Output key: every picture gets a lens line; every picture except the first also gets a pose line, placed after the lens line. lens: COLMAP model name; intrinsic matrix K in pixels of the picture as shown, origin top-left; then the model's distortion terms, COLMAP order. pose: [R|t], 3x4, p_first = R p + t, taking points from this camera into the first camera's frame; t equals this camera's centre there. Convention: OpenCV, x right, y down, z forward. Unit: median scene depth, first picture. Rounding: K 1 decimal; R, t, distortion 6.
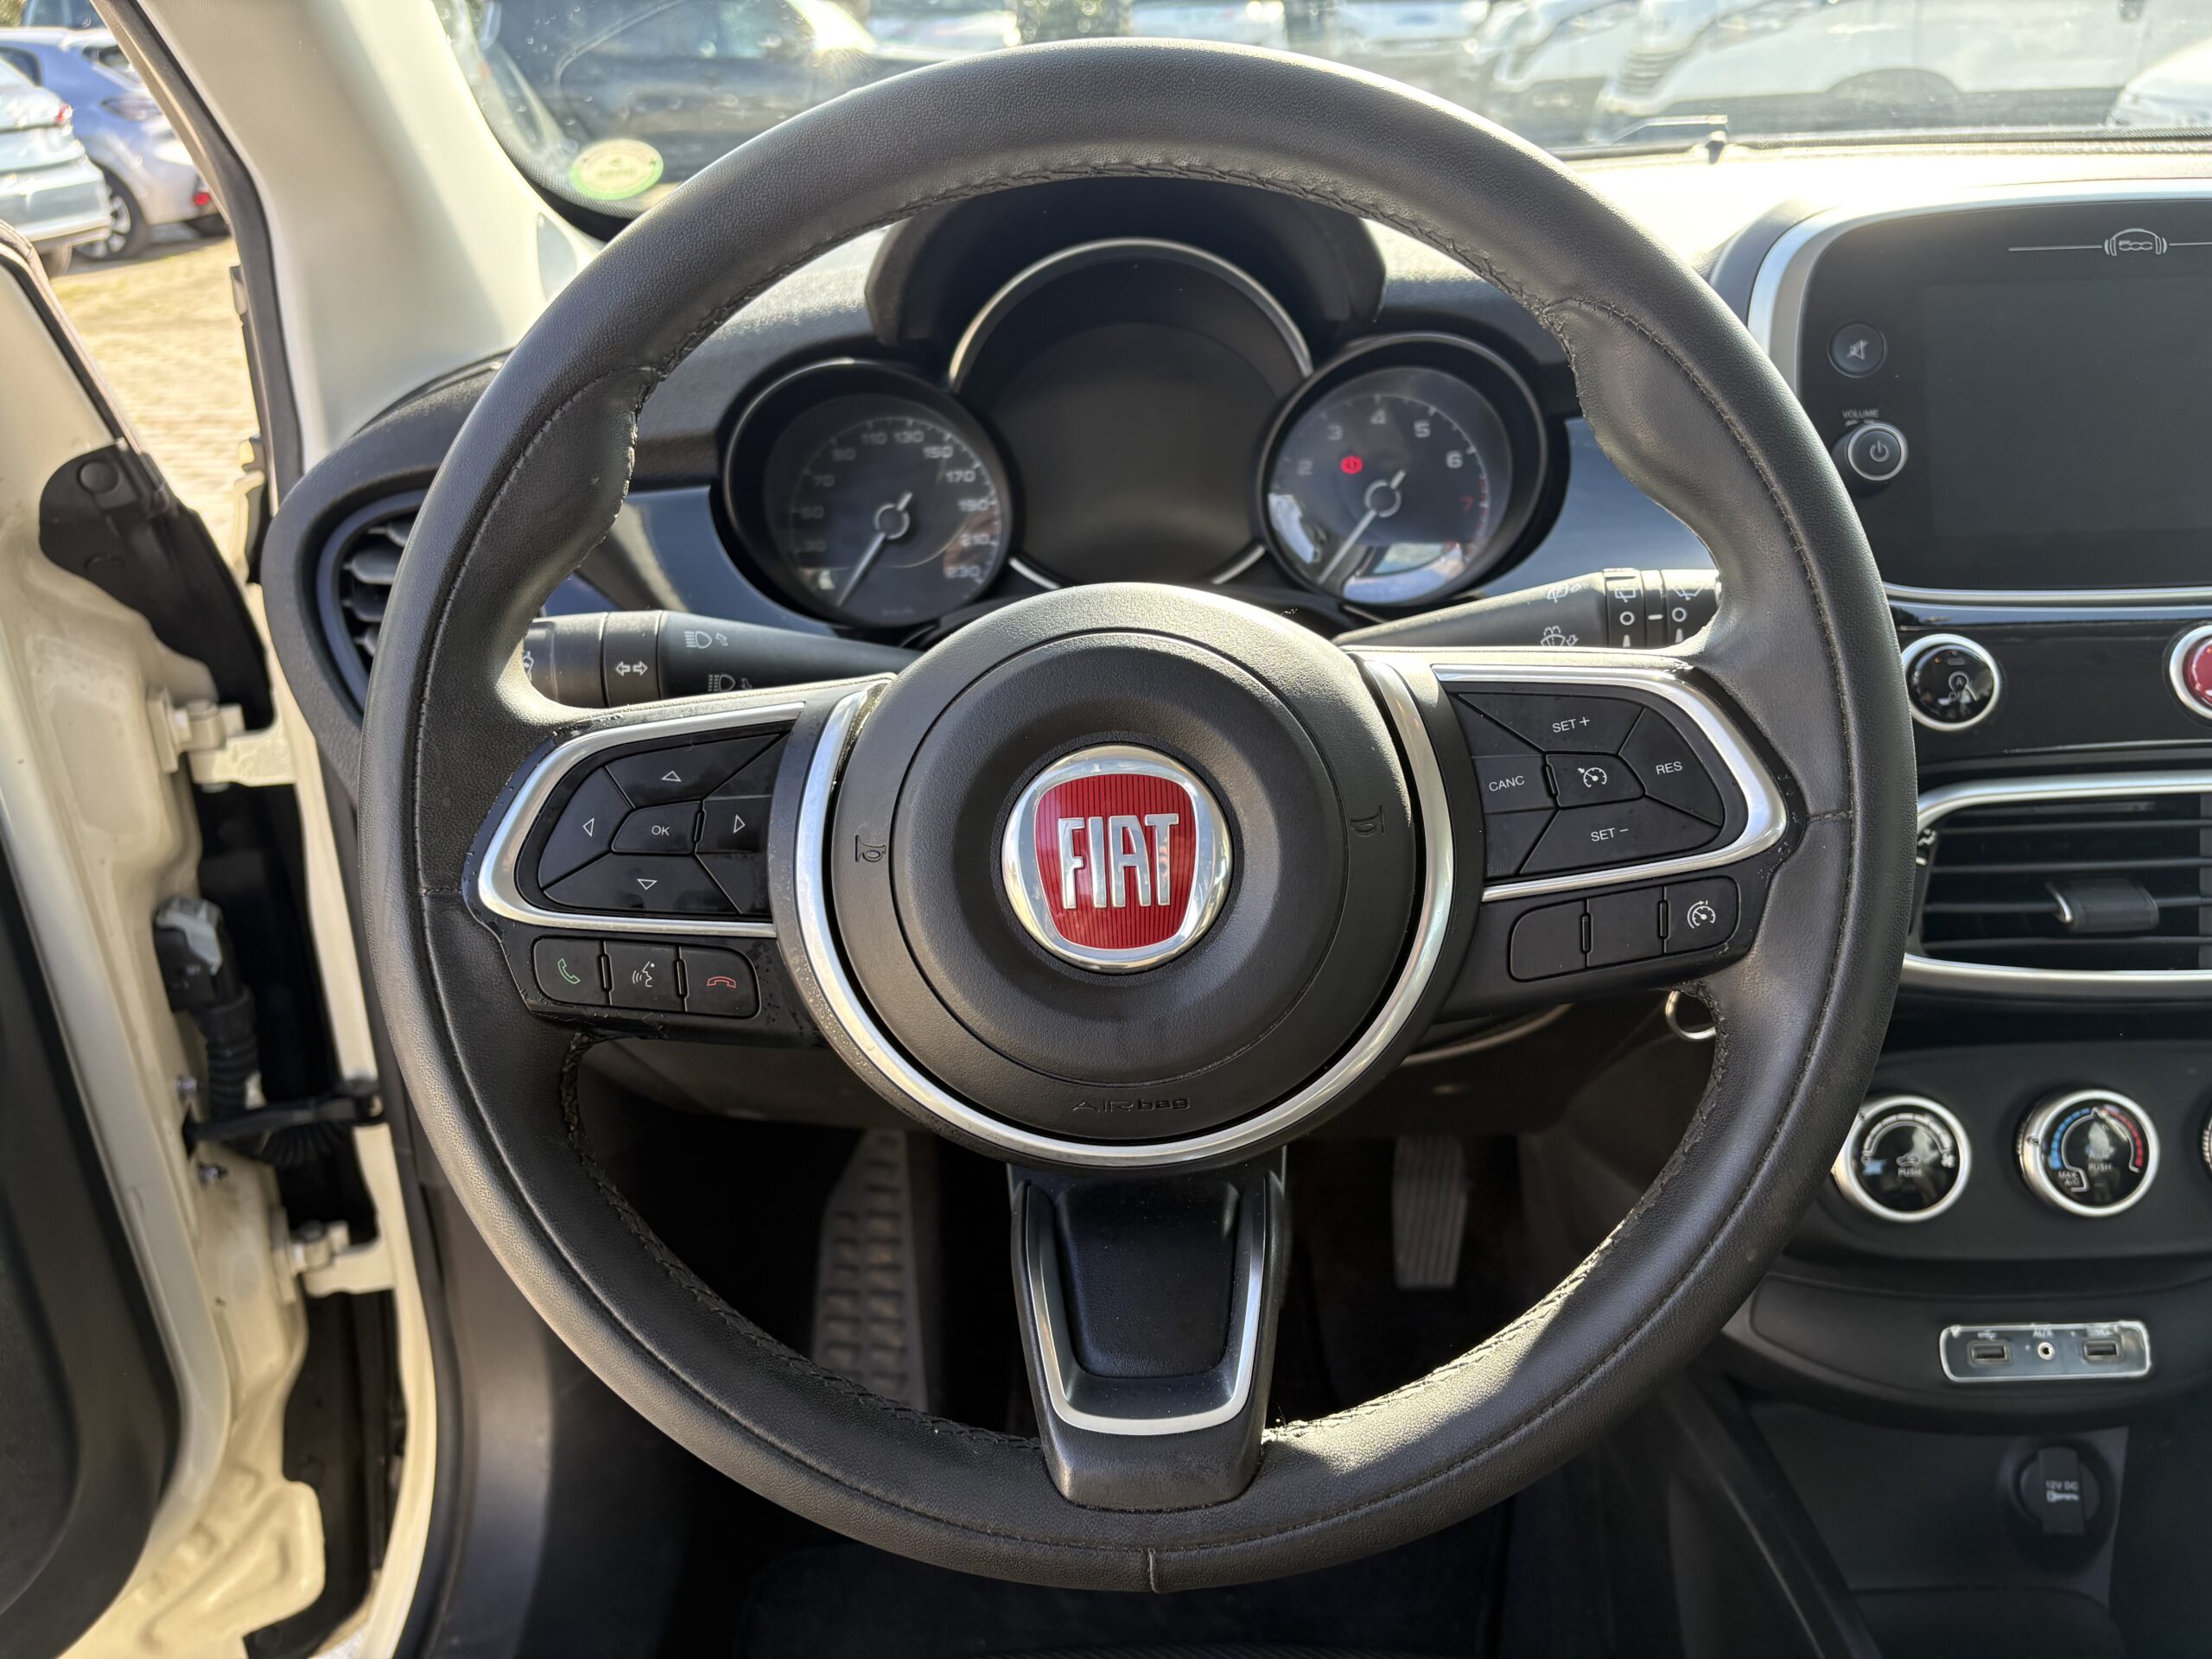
lens RADIAL K [[1691.4, 0, 1106.0], [0, 1691.4, 829.5], [0, 0, 1]] dist [0.005349, 0.005421]
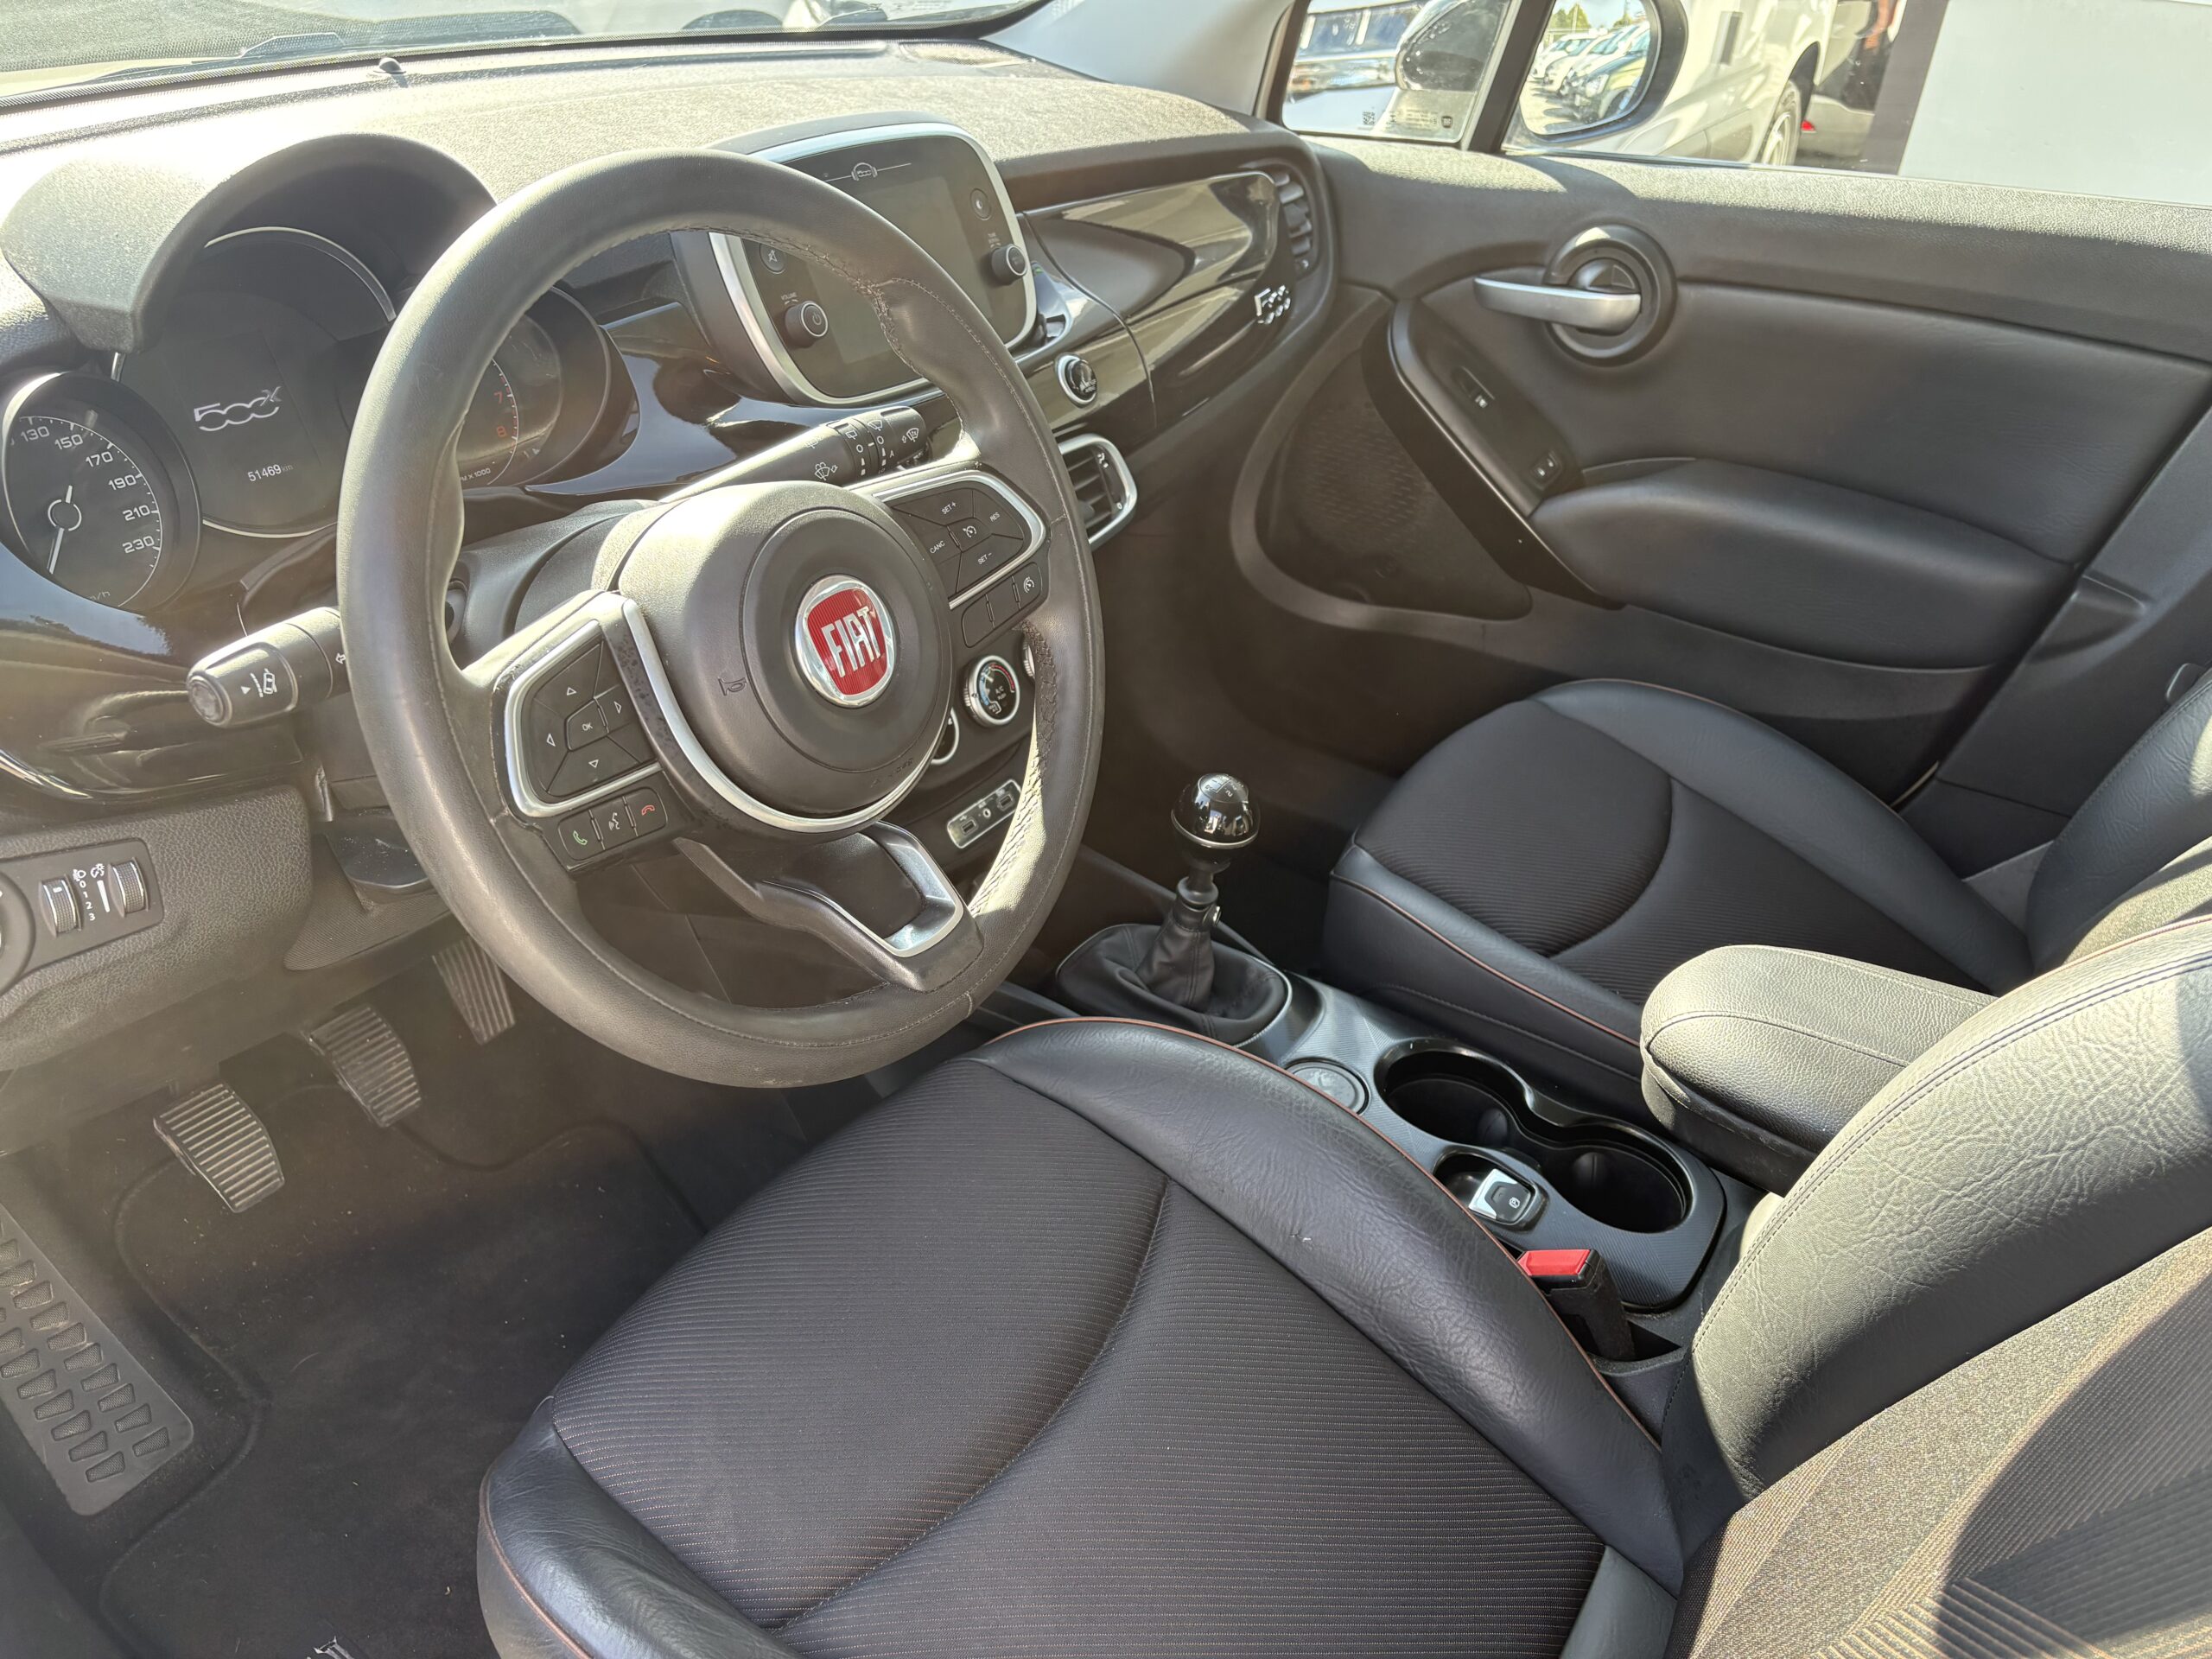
lens RADIAL K [[1639.7, 0, 1101.2], [0, 1639.7, 877.4], [0, 0, 1]] dist [0.081361, -0.113245]
pose [[0.543135, -0.406994, 0.734412, -1.121539], [0.286743, 0.911991, 0.293343, -0.172032], [-0.789166, 0.051262, 0.612037, -0.229296]]
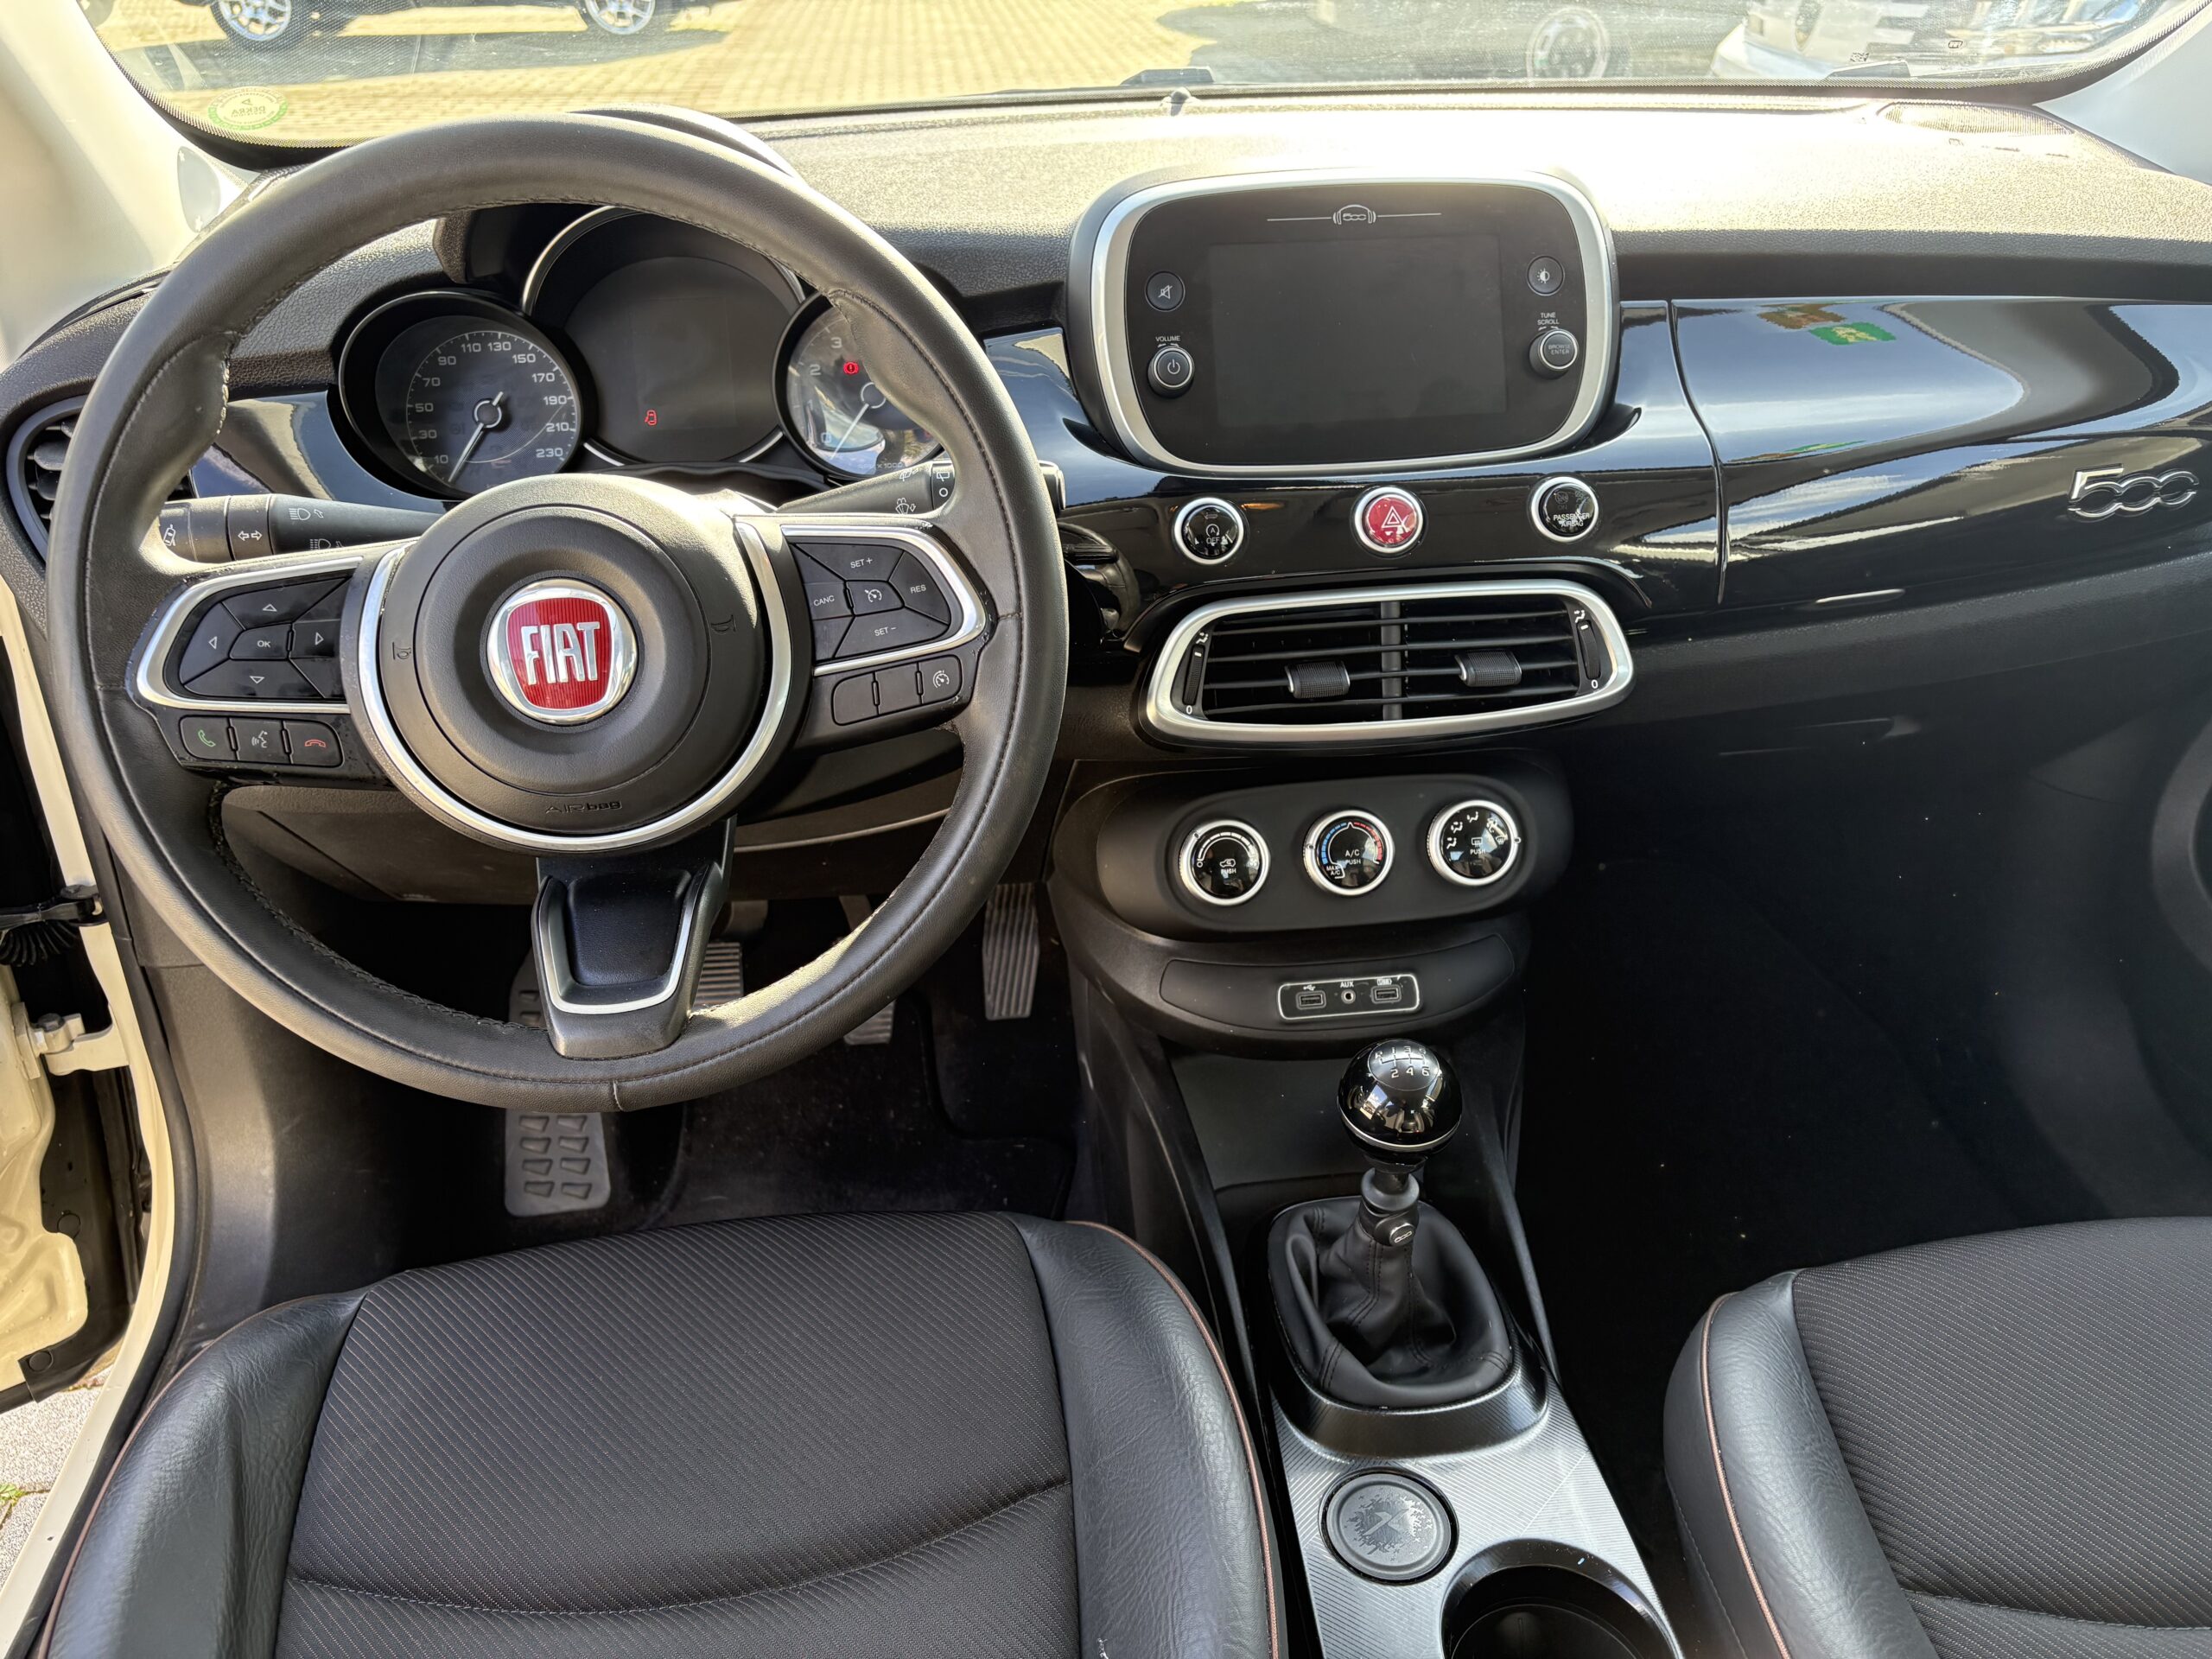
lens RADIAL K [[1668.7, 0, 1097.7], [0, 1668.7, 837.9], [0, 0, 1]] dist [0.035392, -0.039338]
pose [[0.991296, -0.041439, 0.124957, 0.279636], [0.030035, 0.995324, 0.091805, 0.057339], [-0.128177, -0.087253, 0.987906, -0.592241]]
